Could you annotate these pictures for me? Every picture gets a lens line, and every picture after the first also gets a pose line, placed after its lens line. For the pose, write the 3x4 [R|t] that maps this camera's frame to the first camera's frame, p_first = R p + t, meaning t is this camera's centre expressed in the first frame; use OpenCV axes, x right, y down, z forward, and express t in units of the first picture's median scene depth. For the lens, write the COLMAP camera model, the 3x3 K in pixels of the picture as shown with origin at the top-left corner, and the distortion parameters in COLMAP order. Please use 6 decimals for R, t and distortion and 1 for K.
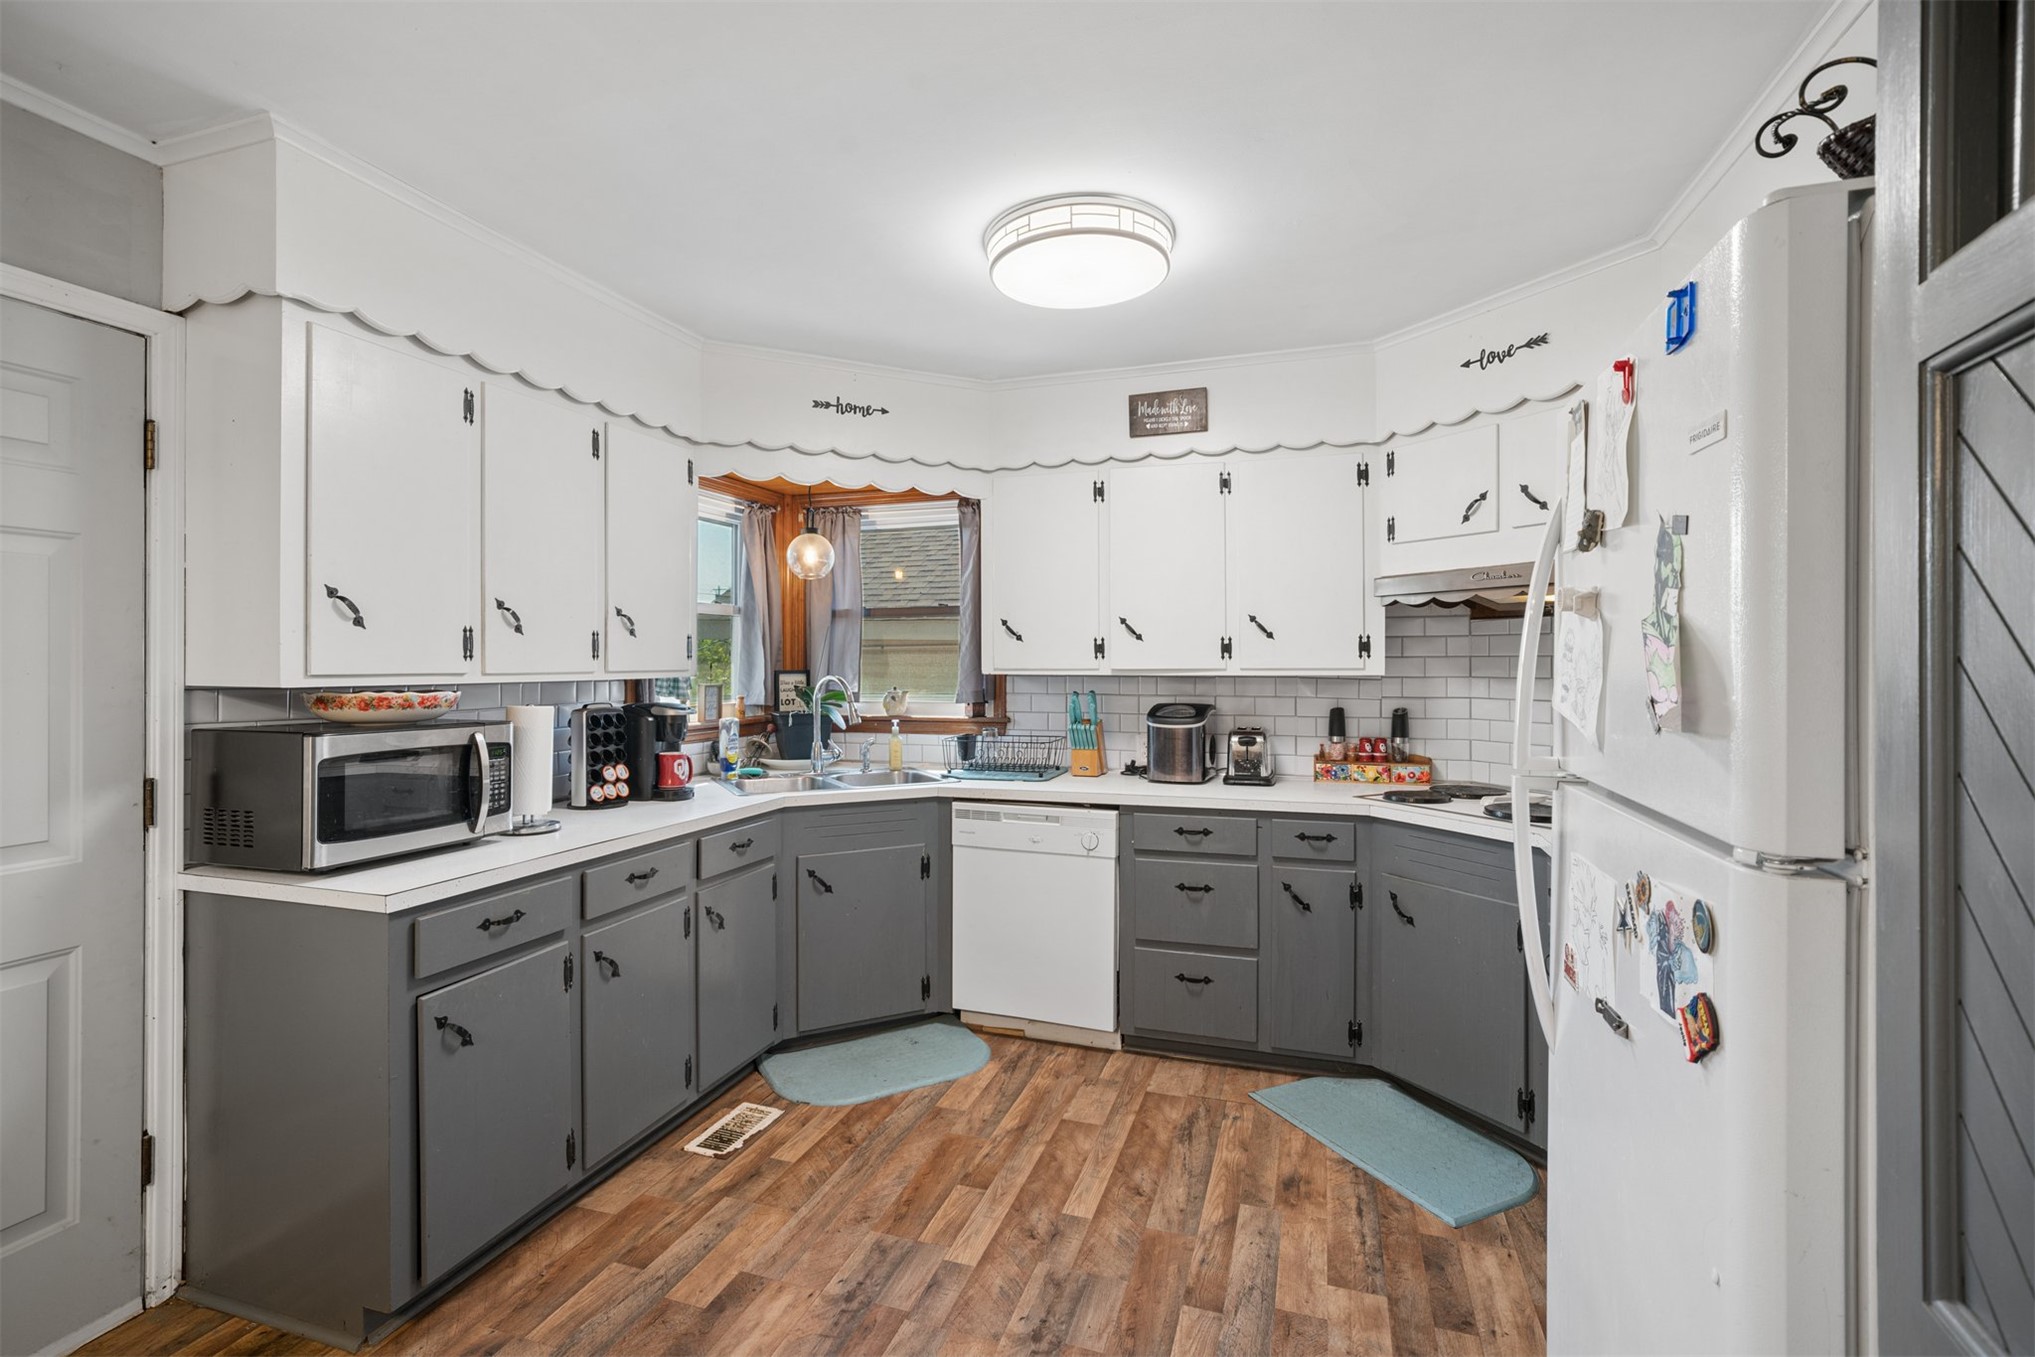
lens RADIAL K [[948.7, 0, 1012.4], [0, 948.7, 666.0], [0, 0, 1]] dist [-0.011099, 0.000484]
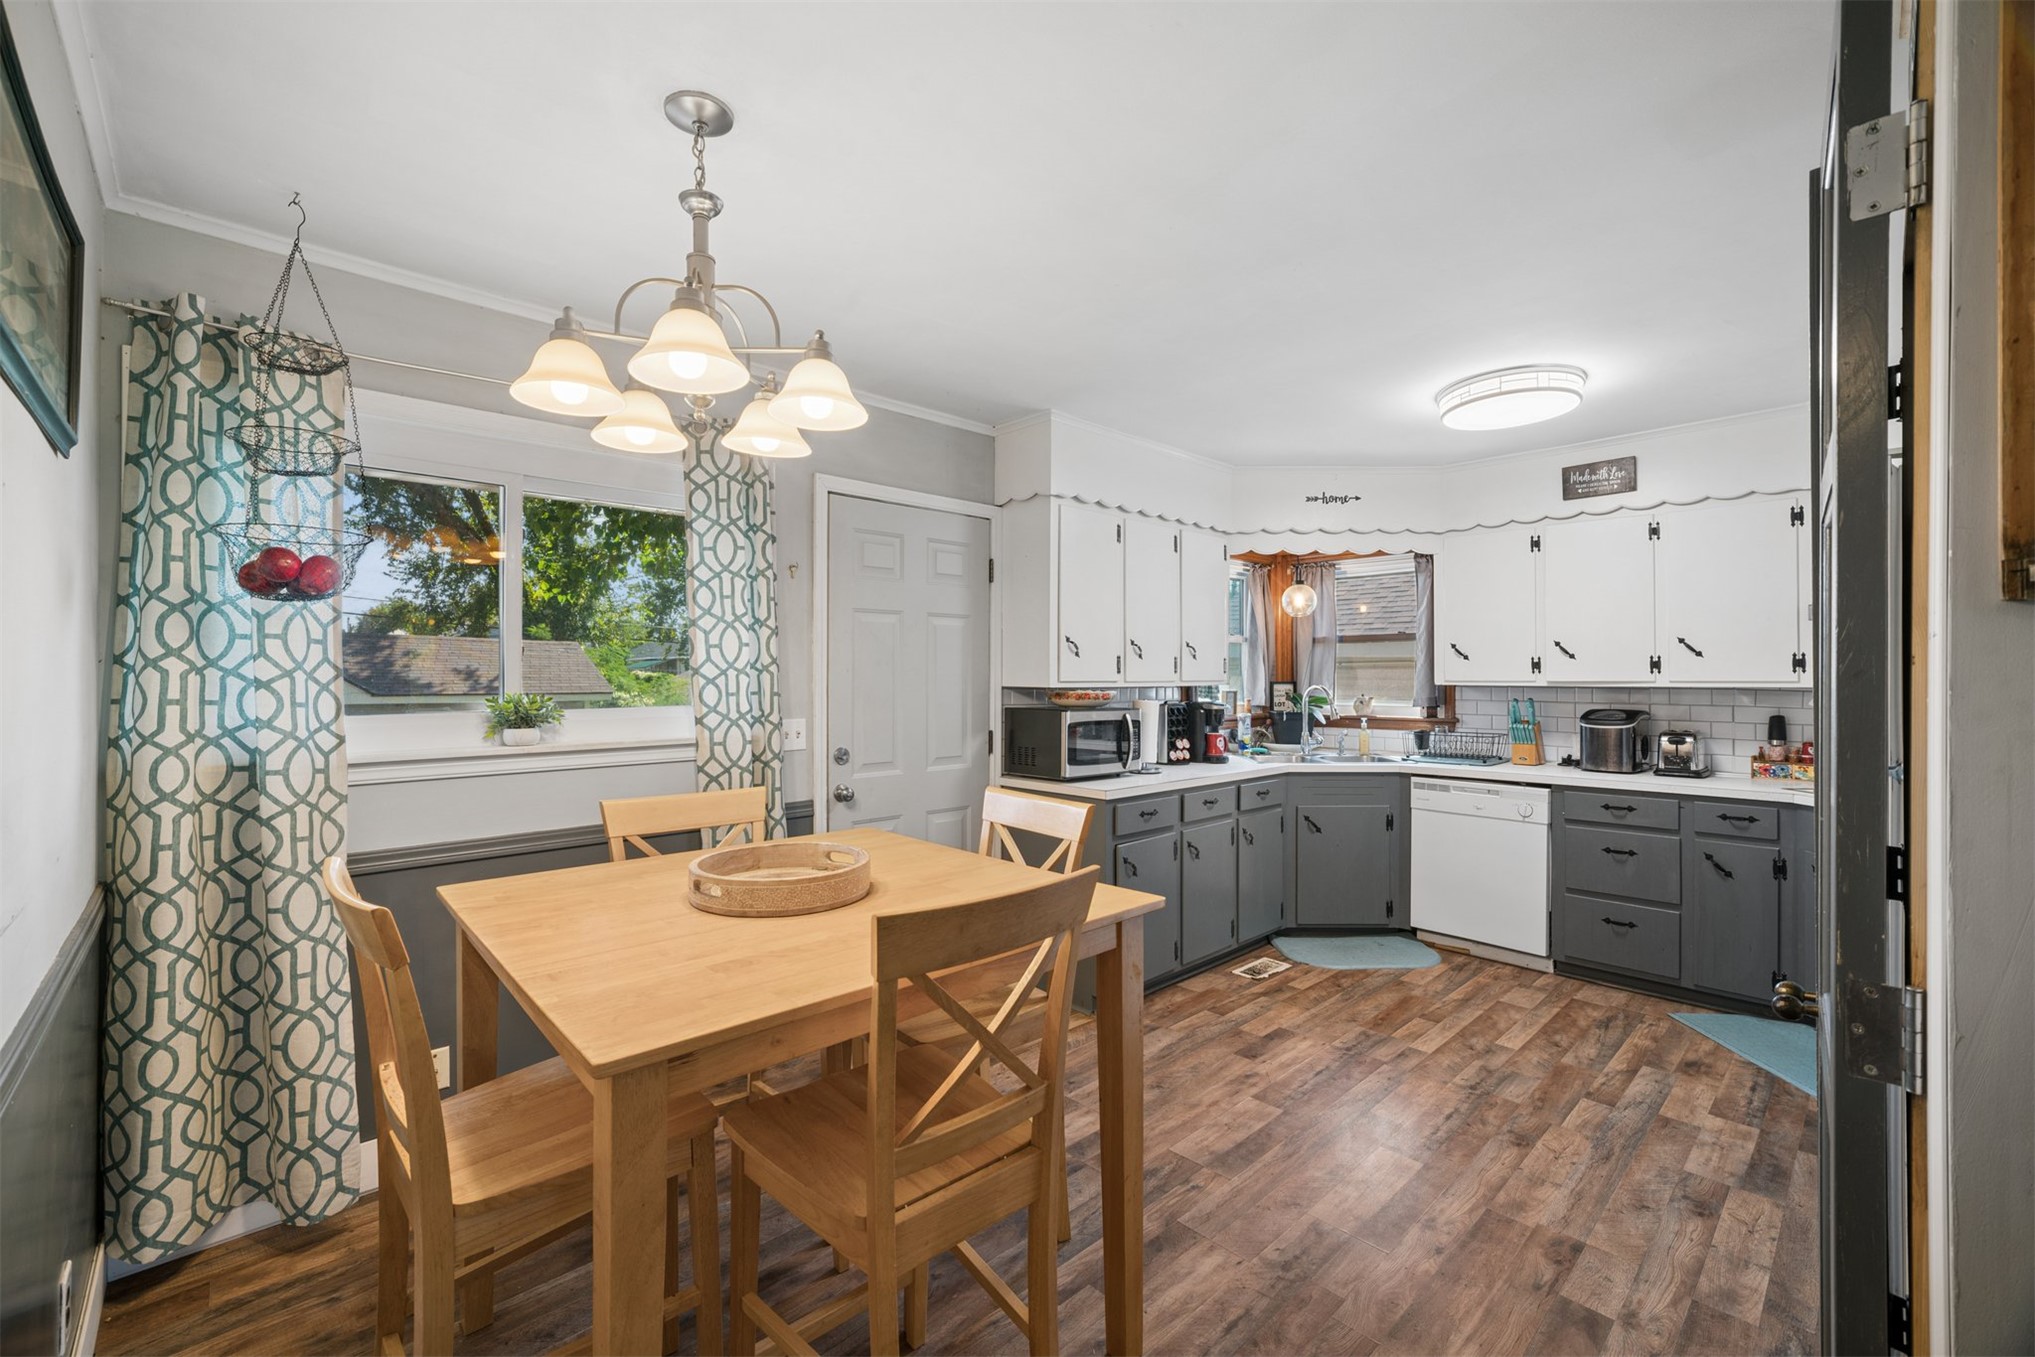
lens RADIAL K [[850.1, 0, 992.3], [0, 850.1, 674.9], [0, 0, 1]] dist [-0.025598, 0.007081]
pose [[0.873475, 0.000257, -0.486869, 0.003357], [-0.003532, 0.999977, -0.005808, 0.004445], [0.486856, 0.006793, 0.873456, -0.407882]]
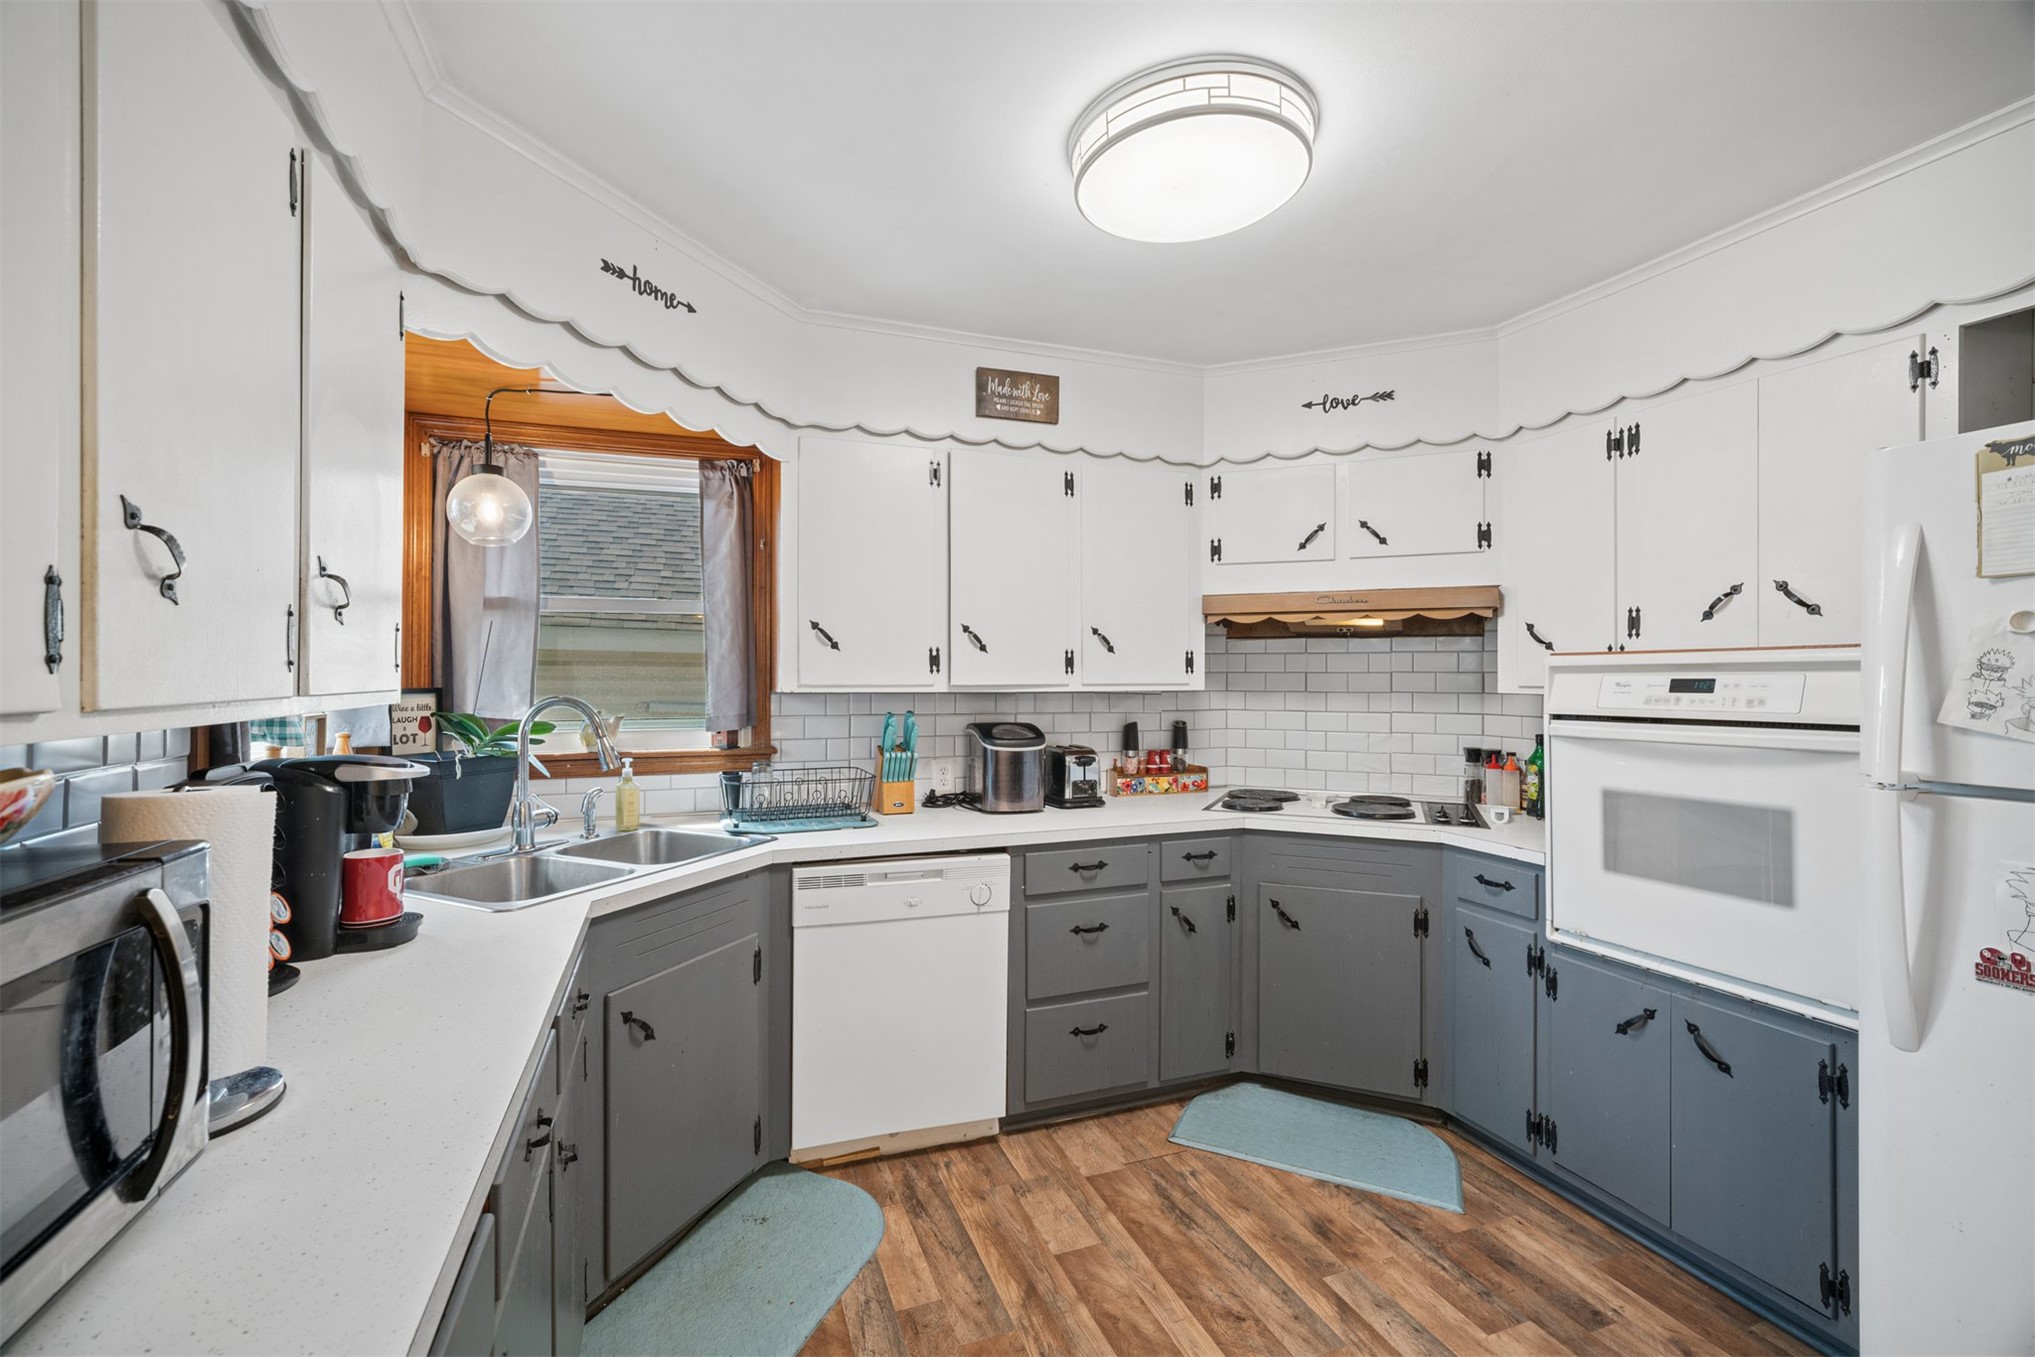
lens RADIAL K [[850.1, 0, 1017.9], [0, 850.1, 677.6], [0, 0, 1]] dist [-0.025598, 0.007081]
pose [[0.778410, 0.001308, 0.627755, -0.367971], [-0.000630, 0.999999, -0.001303, -0.002808], [-0.627756, 0.000619, 0.778410, 0.420496]]
